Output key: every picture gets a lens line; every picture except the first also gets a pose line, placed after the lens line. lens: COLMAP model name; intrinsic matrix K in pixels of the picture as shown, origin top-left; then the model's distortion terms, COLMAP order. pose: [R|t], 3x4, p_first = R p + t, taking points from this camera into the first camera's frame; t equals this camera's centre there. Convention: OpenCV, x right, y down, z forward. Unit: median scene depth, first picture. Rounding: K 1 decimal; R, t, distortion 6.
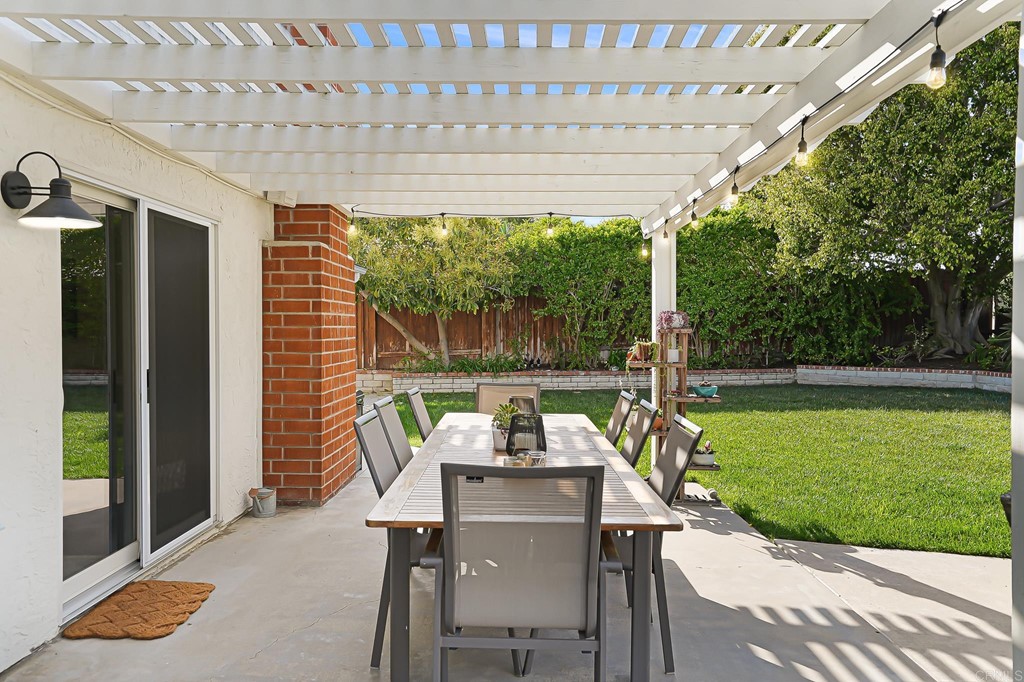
lens RADIAL K [[779.6, 0, 507.5], [0, 779.6, 343.6], [0, 0, 1]] dist [0.037087, 0.004342]
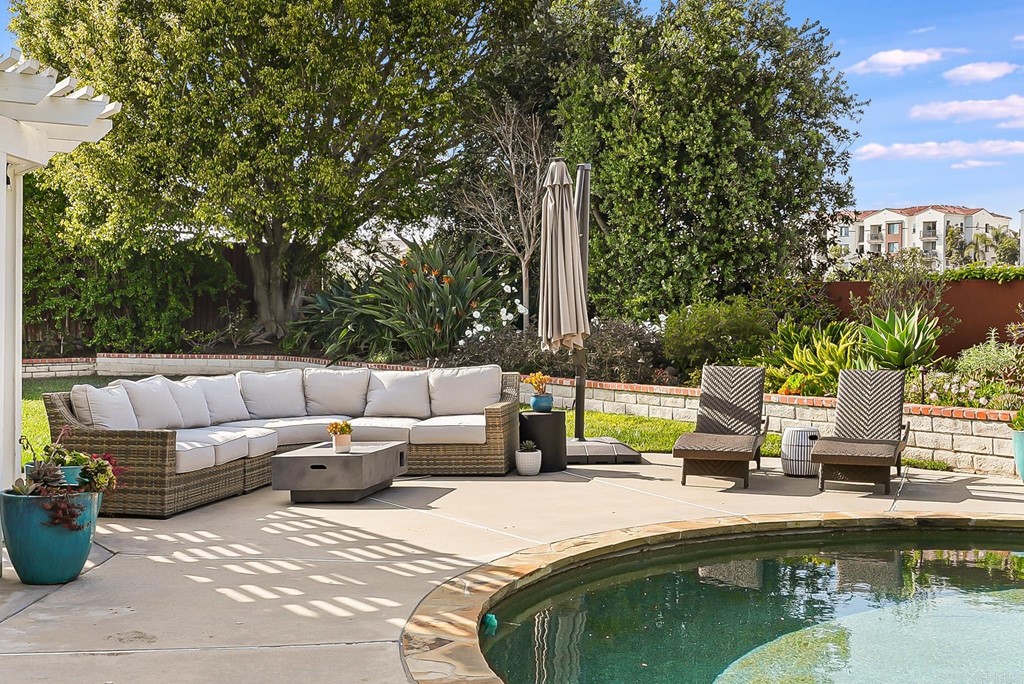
lens RADIAL K [[1305.2, 0, 513.2], [0, 1305.2, 339.0], [0, 0, 1]] dist [-0.005921, 0.000000]
pose [[0.826717, -0.004451, 0.562601, -0.044276], [0.002268, 0.999987, 0.004579, 0.007217], [-0.562614, -0.002510, 0.826716, -0.396513]]
